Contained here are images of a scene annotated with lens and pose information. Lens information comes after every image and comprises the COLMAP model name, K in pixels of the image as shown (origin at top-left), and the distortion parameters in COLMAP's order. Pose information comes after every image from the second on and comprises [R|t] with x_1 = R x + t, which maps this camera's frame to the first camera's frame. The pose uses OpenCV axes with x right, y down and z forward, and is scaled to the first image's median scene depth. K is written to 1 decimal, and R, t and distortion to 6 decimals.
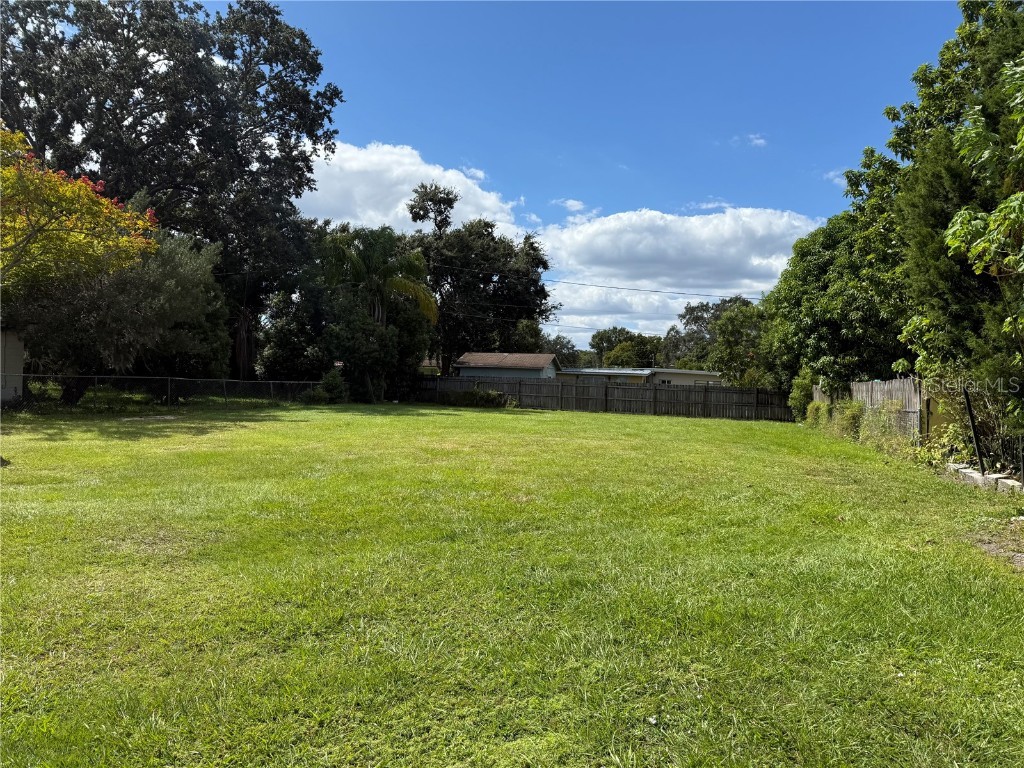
lens RADIAL K [[721.1, 0, 509.3], [0, 721.1, 393.9], [0, 0, 1]] dist [0.051564, -0.033133]
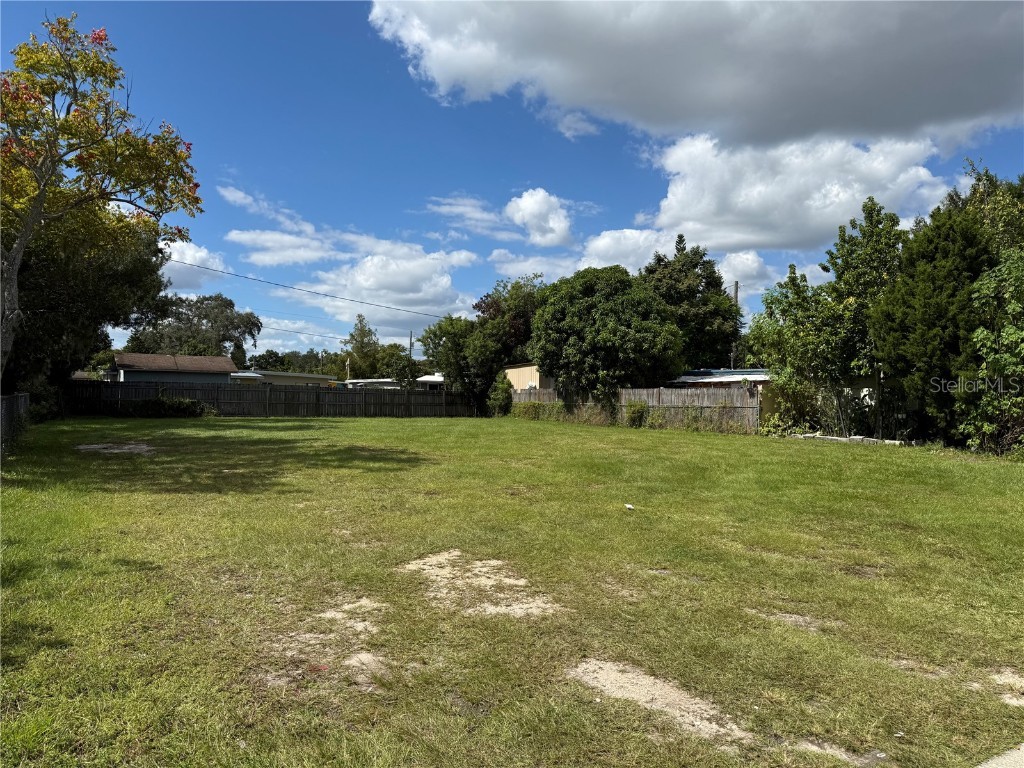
lens RADIAL K [[721.1, 0, 554.3], [0, 721.1, 378.4], [0, 0, 1]] dist [0.051564, -0.033133]
pose [[0.635151, -0.004471, 0.772375, -0.378469], [0.015828, 0.999849, -0.007228, -0.013317], [-0.772225, 0.016816, 0.635126, 0.073340]]
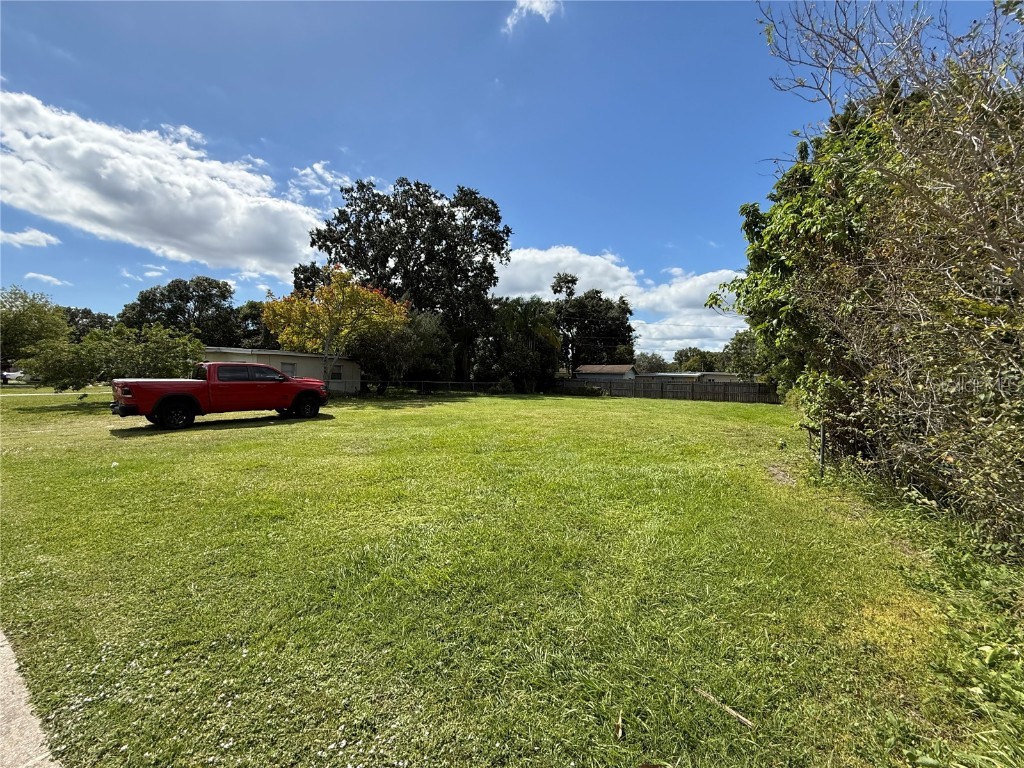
lens RADIAL K [[413.2, 0, 508.9], [0, 413.2, 386.2], [0, 0, 1]] dist [0.026957, -0.000024]
pose [[0.958151, -0.010111, -0.286086, 0.060048], [0.007772, 0.999926, -0.009309, 0.002405], [0.286159, 0.006696, 0.958159, -0.028106]]
